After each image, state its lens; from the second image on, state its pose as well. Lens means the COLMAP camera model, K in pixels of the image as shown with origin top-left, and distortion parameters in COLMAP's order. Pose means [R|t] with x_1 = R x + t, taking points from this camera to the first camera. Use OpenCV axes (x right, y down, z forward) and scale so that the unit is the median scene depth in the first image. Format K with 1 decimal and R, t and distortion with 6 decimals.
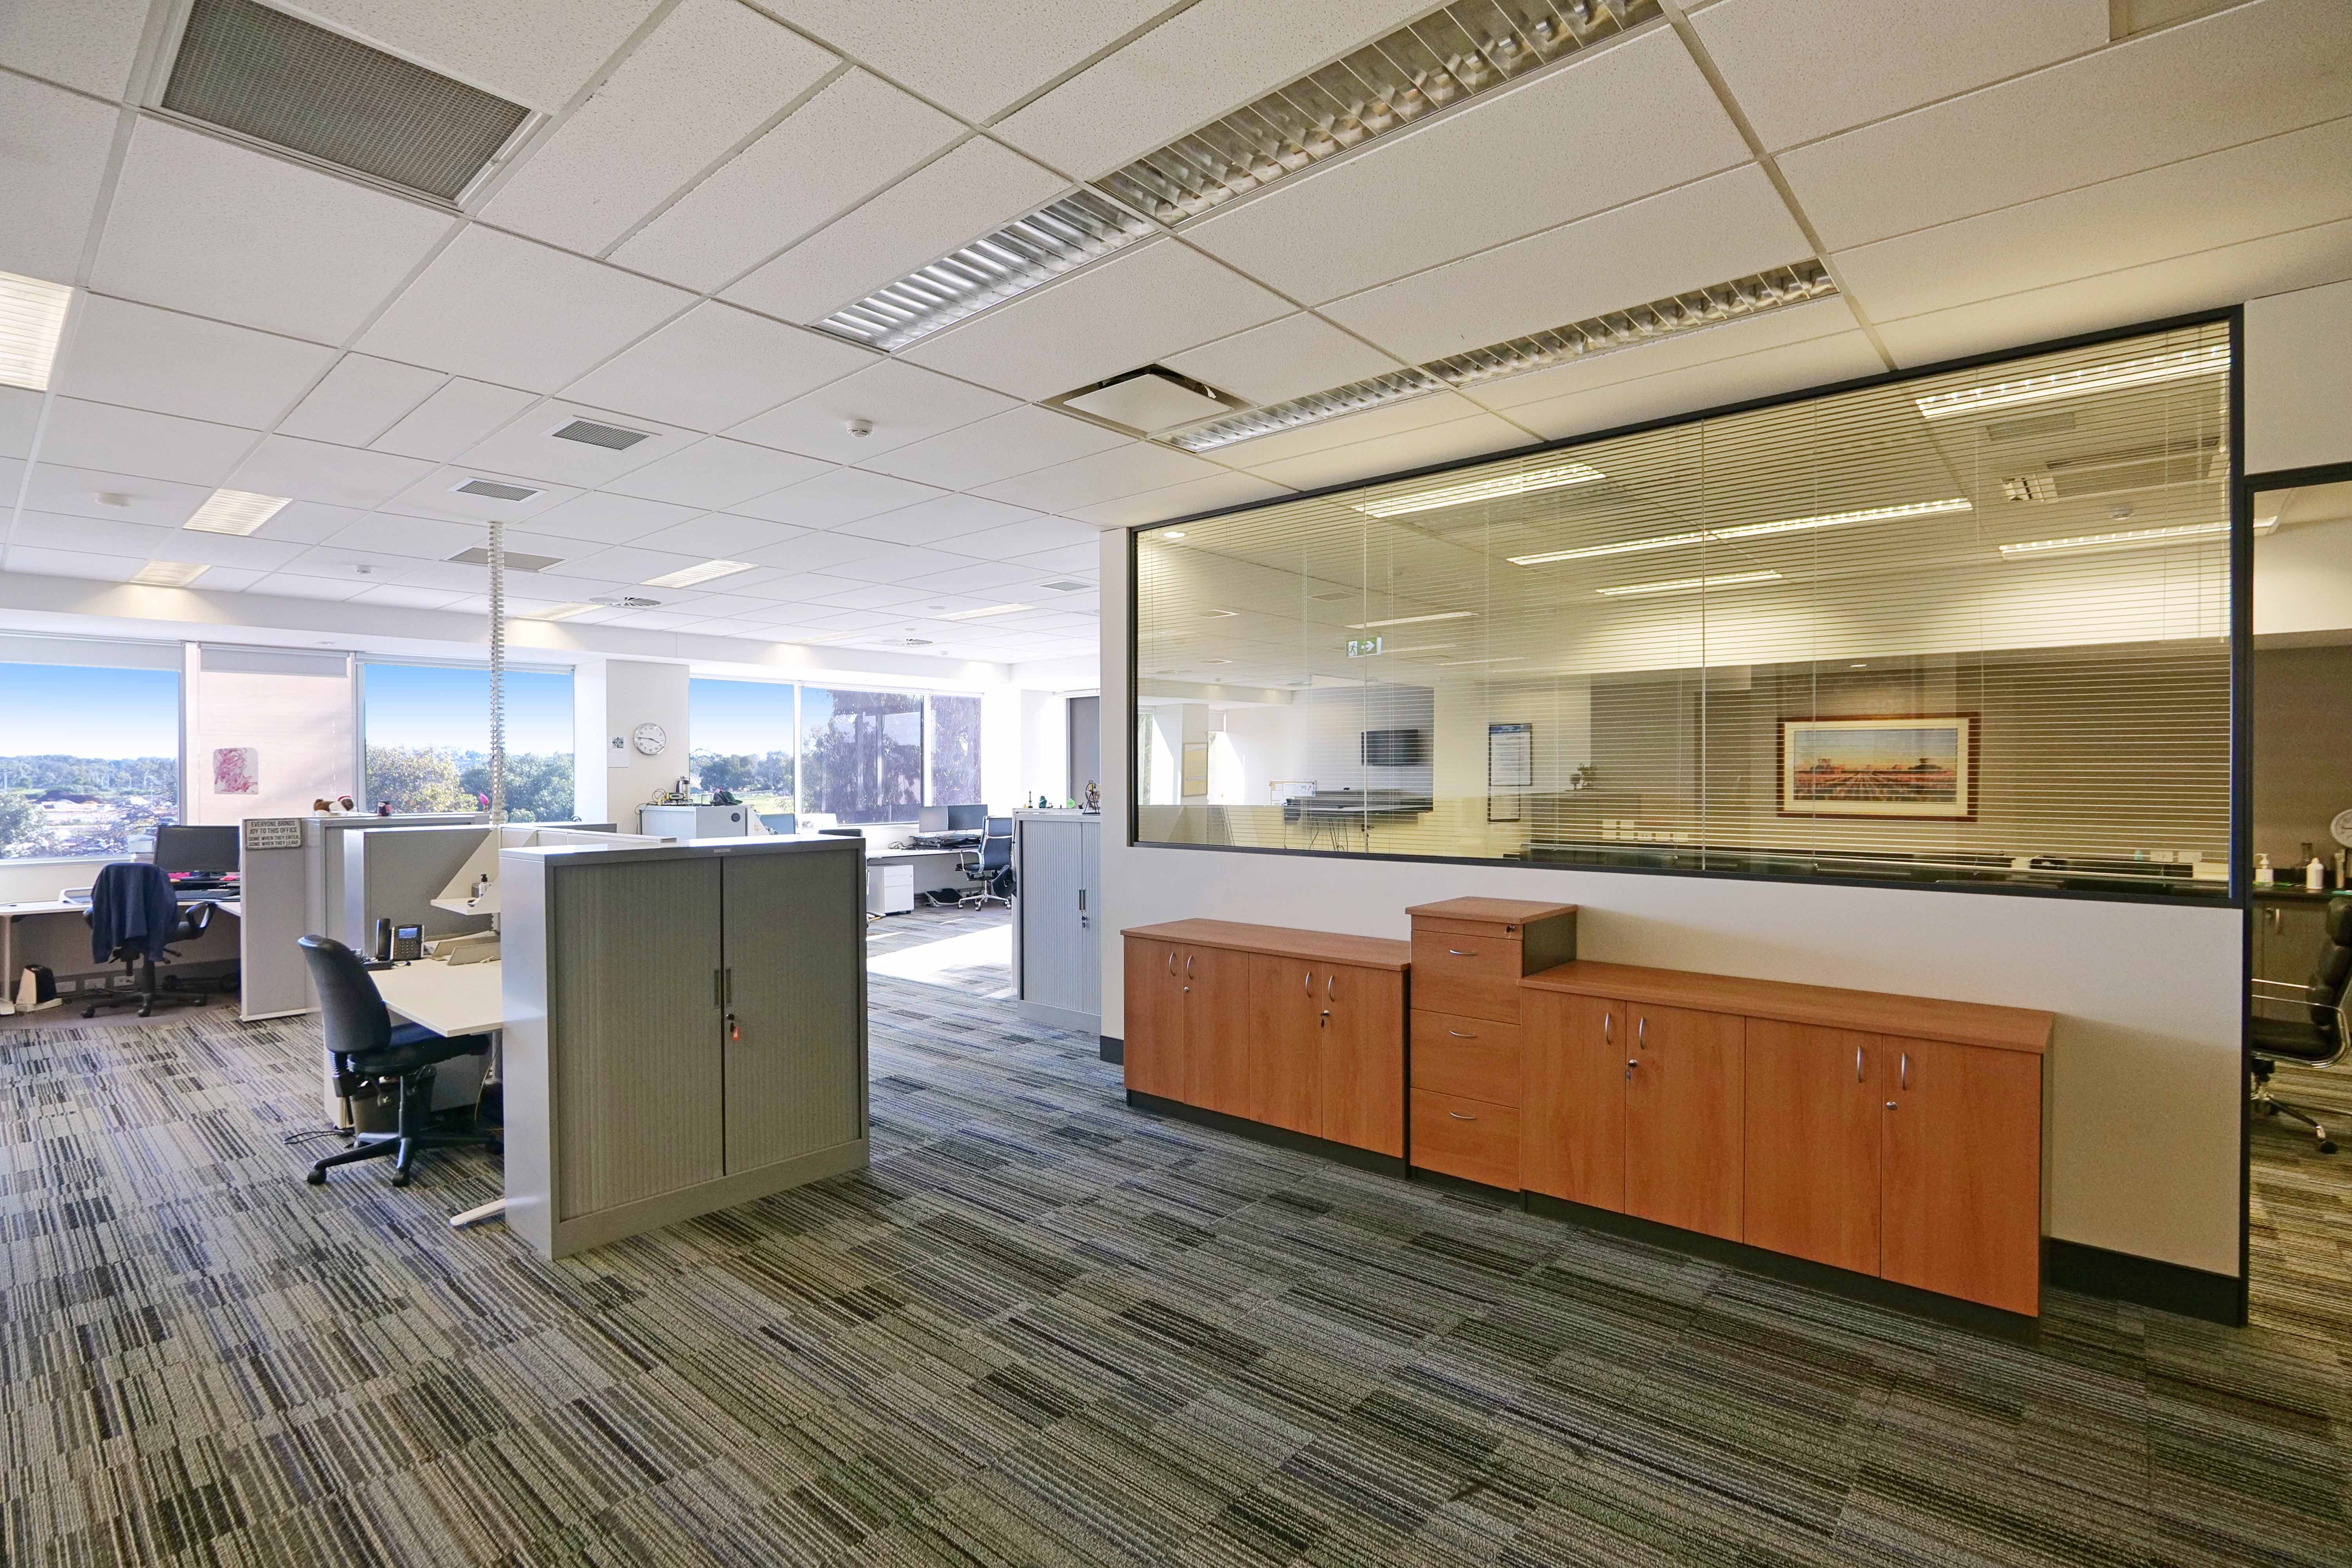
lens RADIAL K [[1108.8, 0, 1134.0], [0, 1108.8, 769.8], [0, 0, 1]] dist [-0.015577, 0.004486]
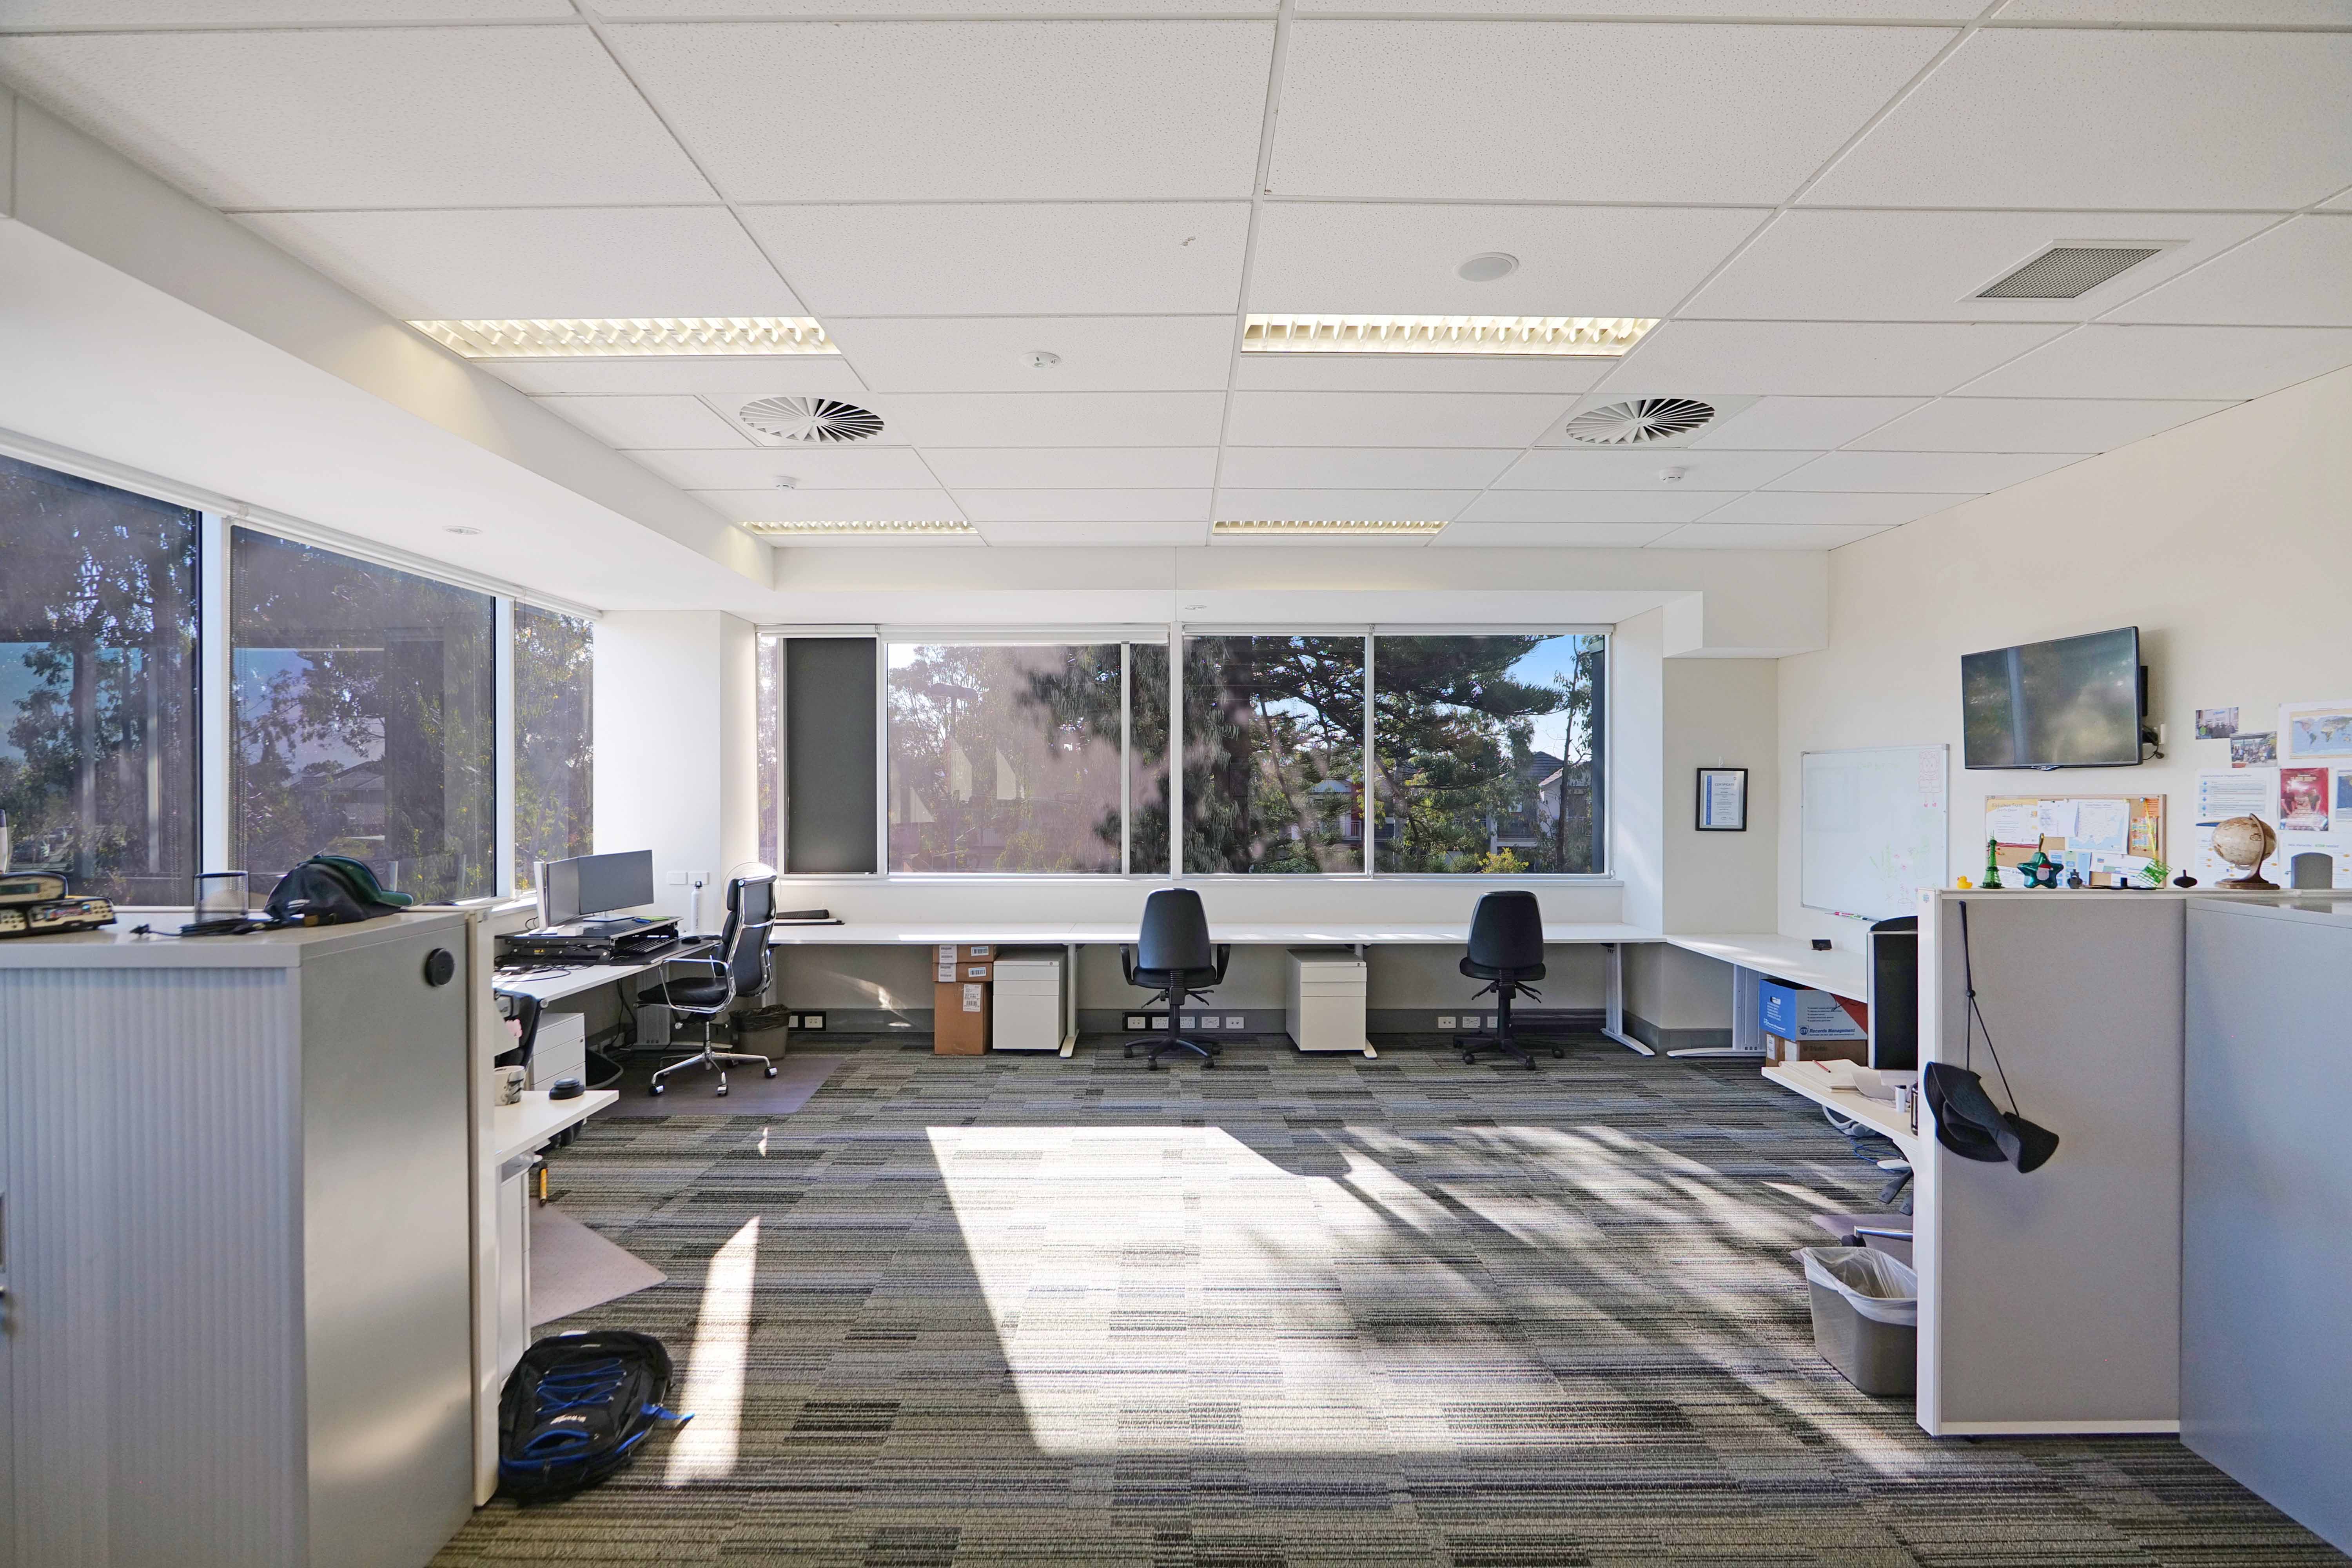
lens RADIAL K [[1108.8, 0, 1164.5], [0, 1108.8, 789.8], [0, 0, 1]] dist [-0.015577, 0.004486]
pose [[0.741989, -0.000105, 0.670412, -0.301155], [-0.004126, 0.999980, 0.004723, 0.002666], [-0.670399, -0.006270, 0.741974, 0.543856]]
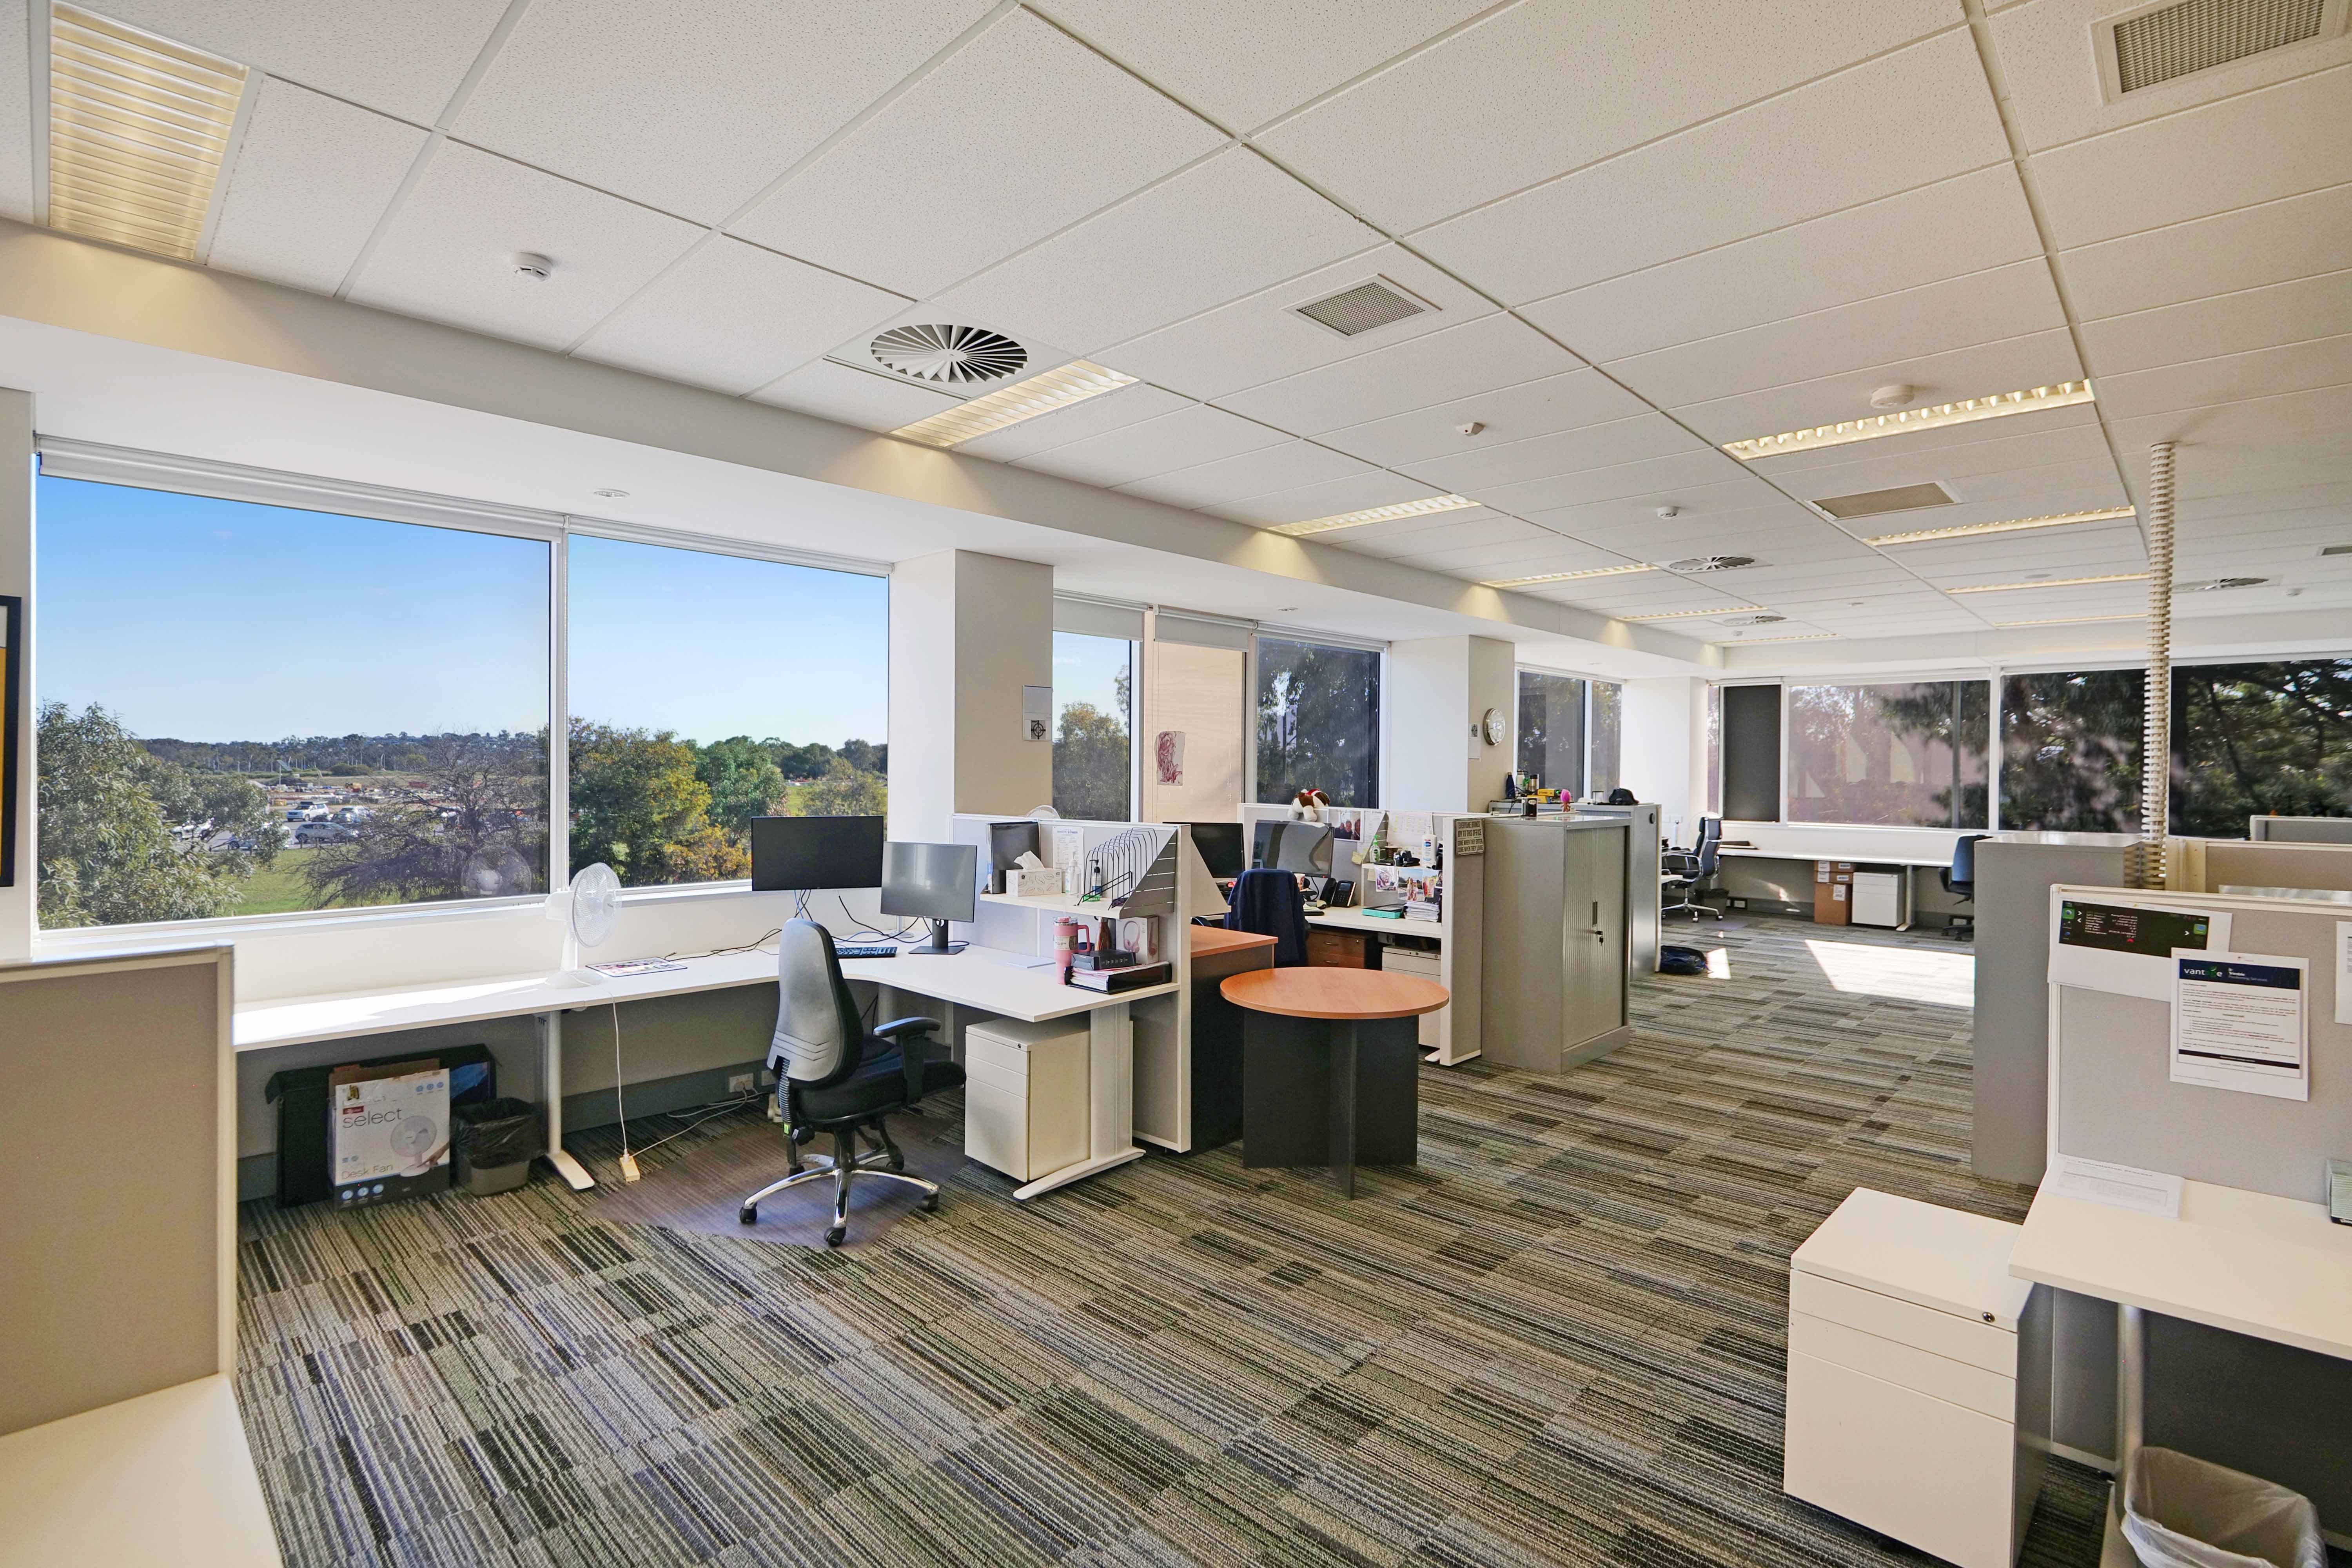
lens RADIAL K [[1108.8, 0, 1161.5], [0, 1108.8, 783.8], [0, 0, 1]] dist [-0.015577, 0.004486]
pose [[0.999564, 0.010962, -0.027404, -0.540093], [-0.010293, 0.999648, 0.024439, -0.002060], [0.027662, -0.024146, 0.999326, 0.093270]]
